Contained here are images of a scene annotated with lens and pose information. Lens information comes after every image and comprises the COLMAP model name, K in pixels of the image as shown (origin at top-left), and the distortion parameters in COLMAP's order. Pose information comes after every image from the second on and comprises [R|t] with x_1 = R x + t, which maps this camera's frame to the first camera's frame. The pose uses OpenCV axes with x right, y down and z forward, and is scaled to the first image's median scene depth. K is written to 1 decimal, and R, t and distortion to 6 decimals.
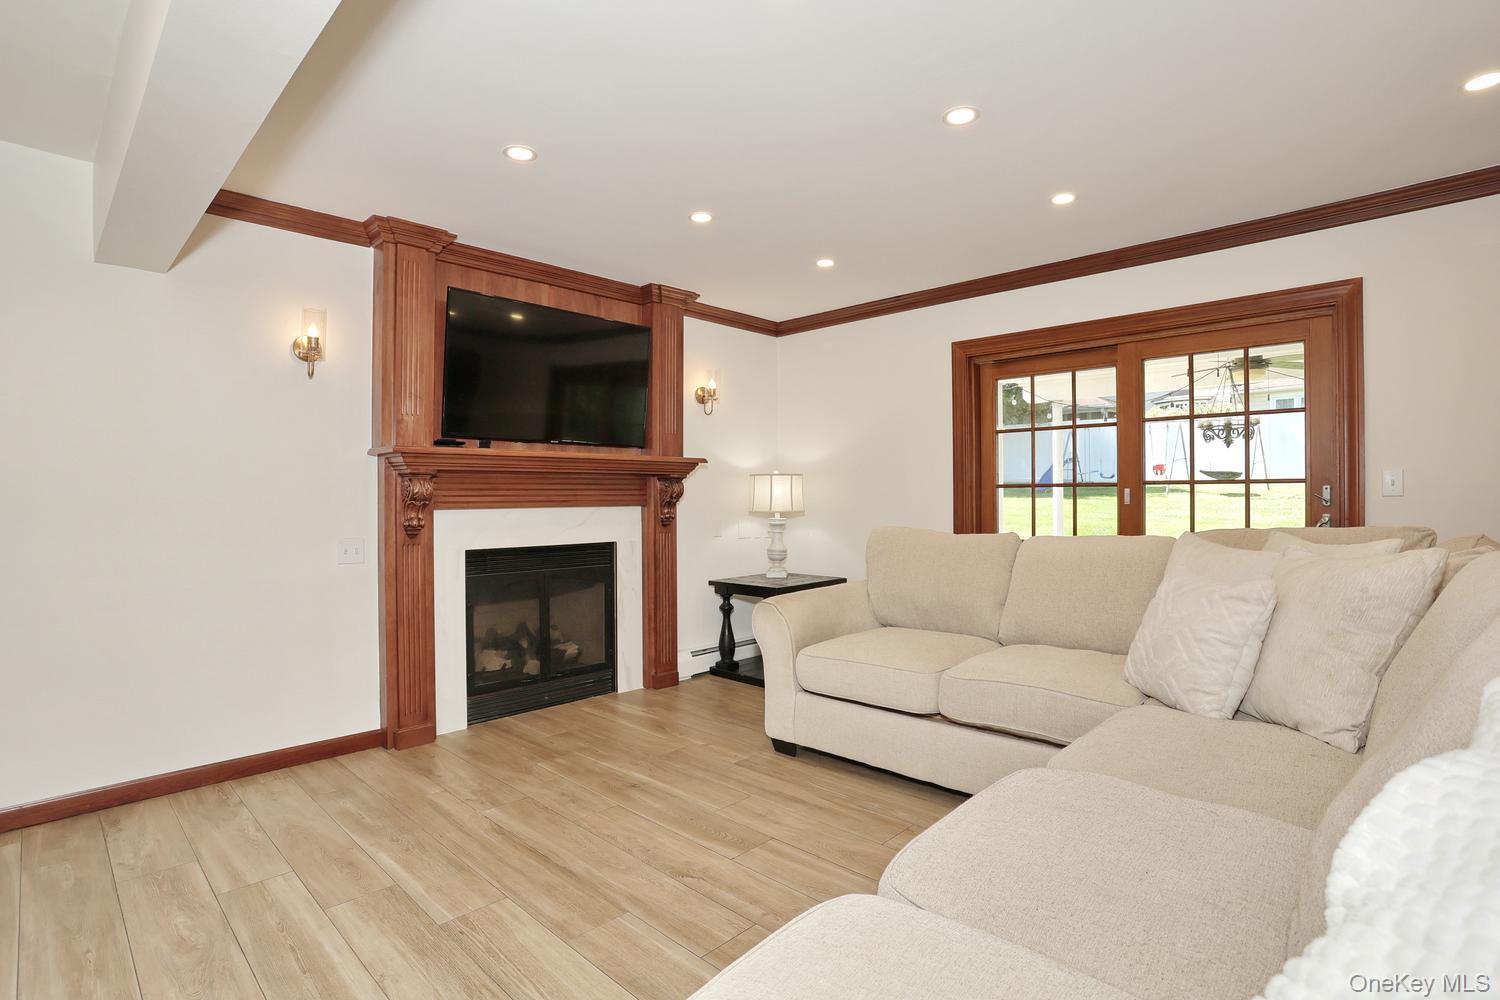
lens RADIAL K [[724.0, 0, 745.0], [0, 724.0, 500.2], [0, 0, 1]] dist [-0.082537, 0.036227]
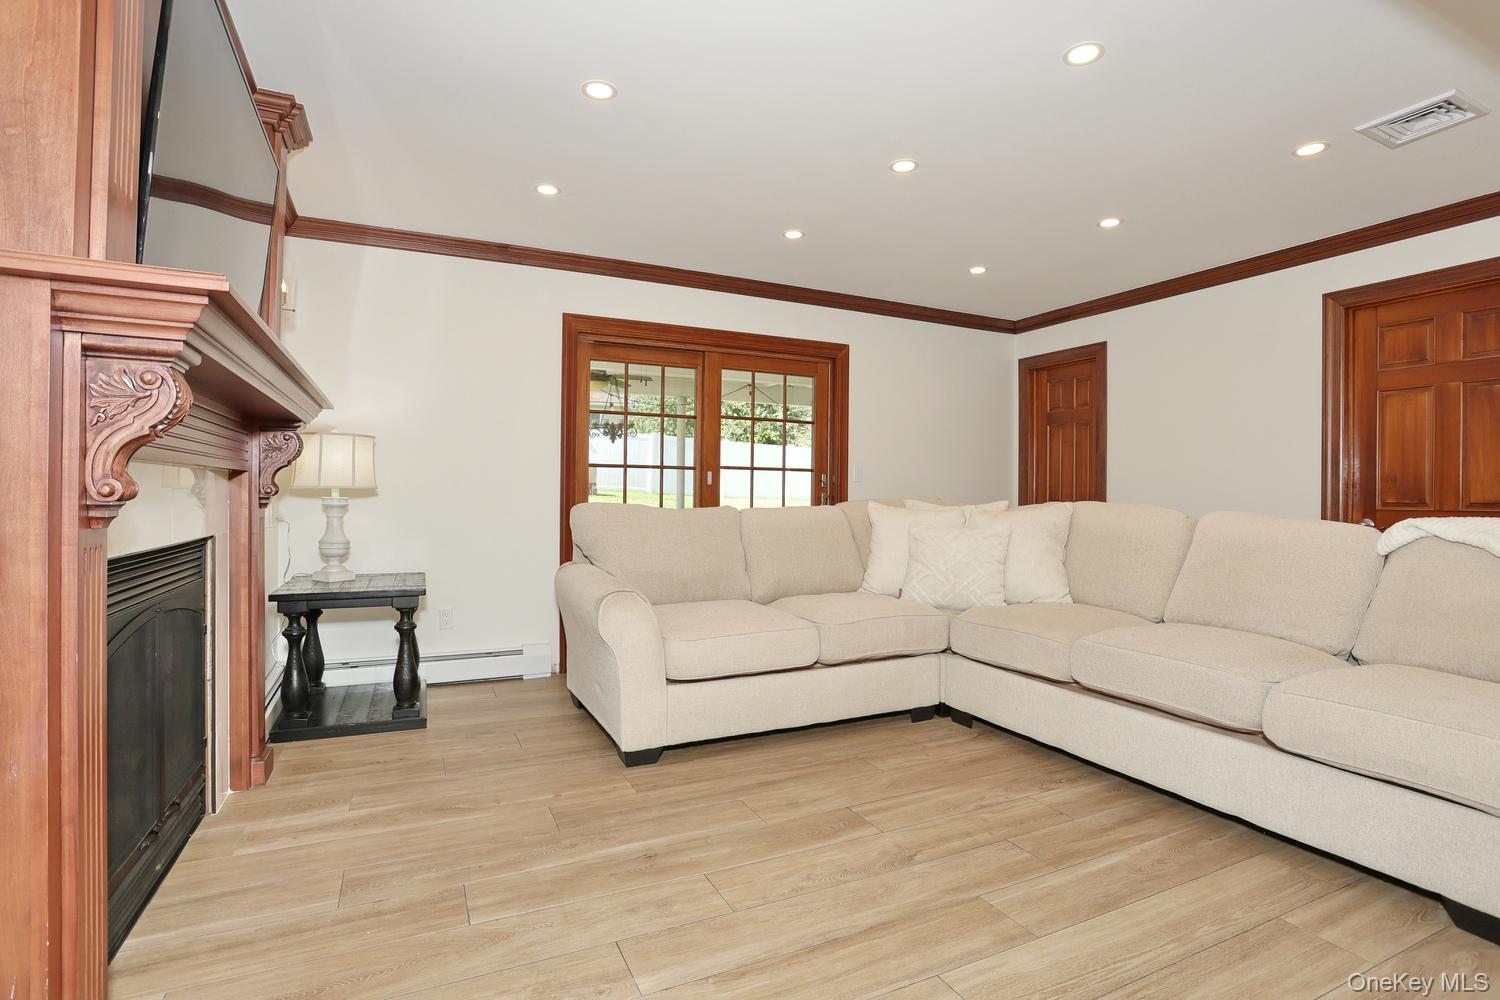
lens RADIAL K [[724.0, 0, 745.0], [0, 724.0, 500.2], [0, 0, 1]] dist [-0.082537, 0.036227]
pose [[0.353678, 0.002369, 0.935364, -0.724724], [-0.010215, 0.999947, 0.001330, 0.036553], [-0.935311, -0.010025, 0.353684, 0.607013]]
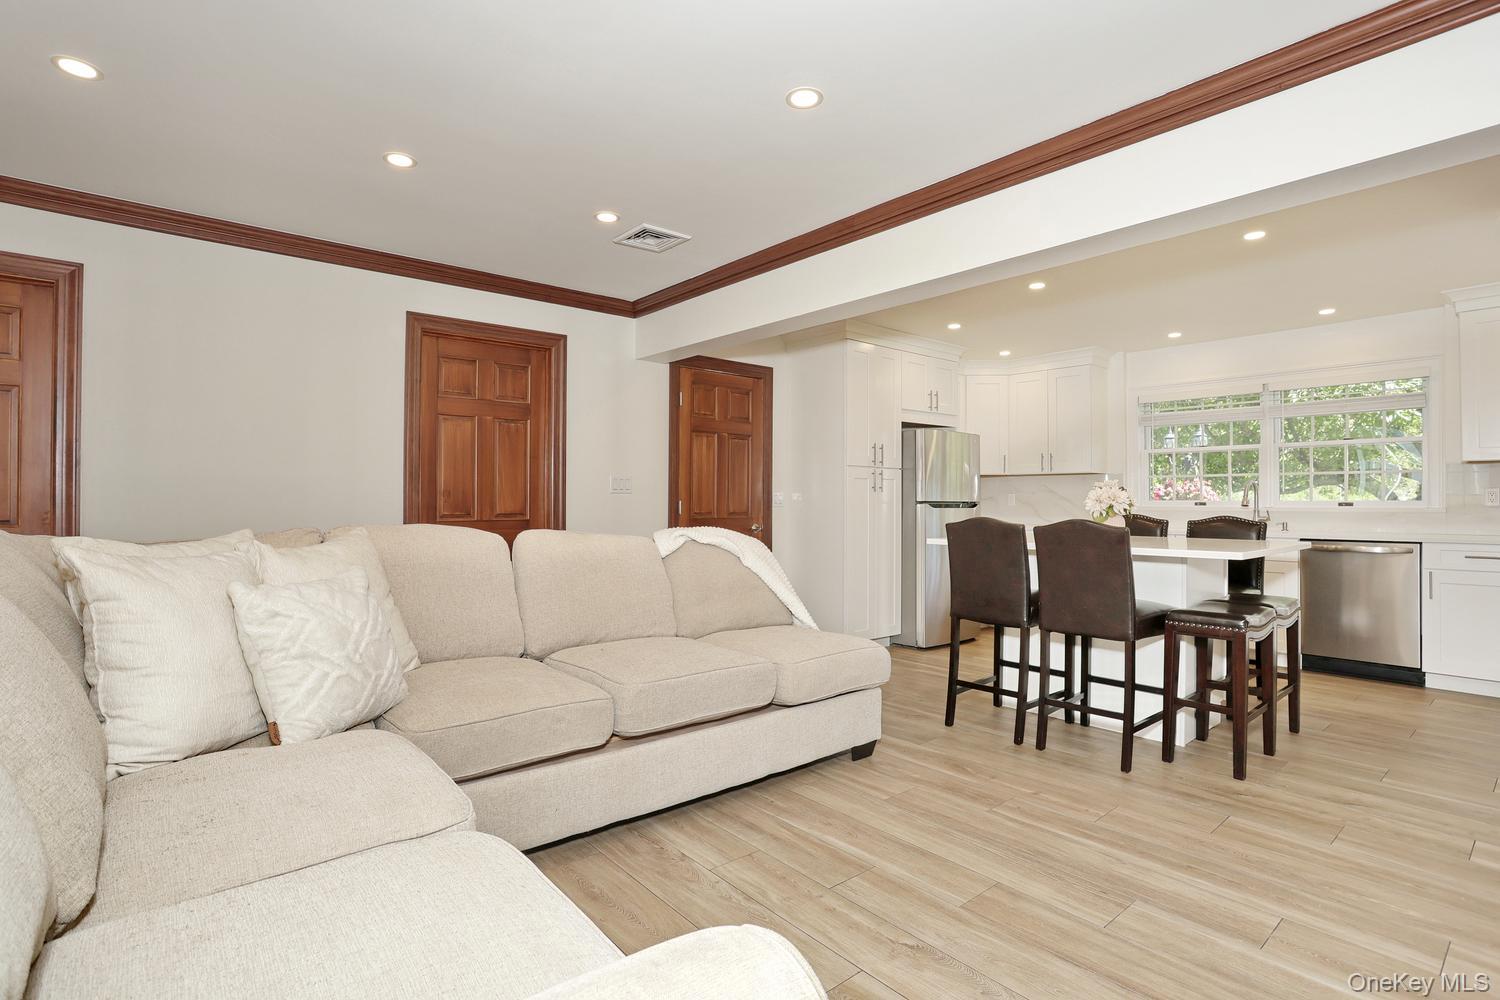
lens RADIAL K [[724.0, 0, 745.0], [0, 724.0, 500.2], [0, 0, 1]] dist [-0.082537, 0.036227]
pose [[-0.994682, 0.000676, 0.102989, 0.019051], [-0.000001, 0.999978, -0.006566, 0.013013], [-0.102991, -0.006531, -0.994661, 1.265834]]
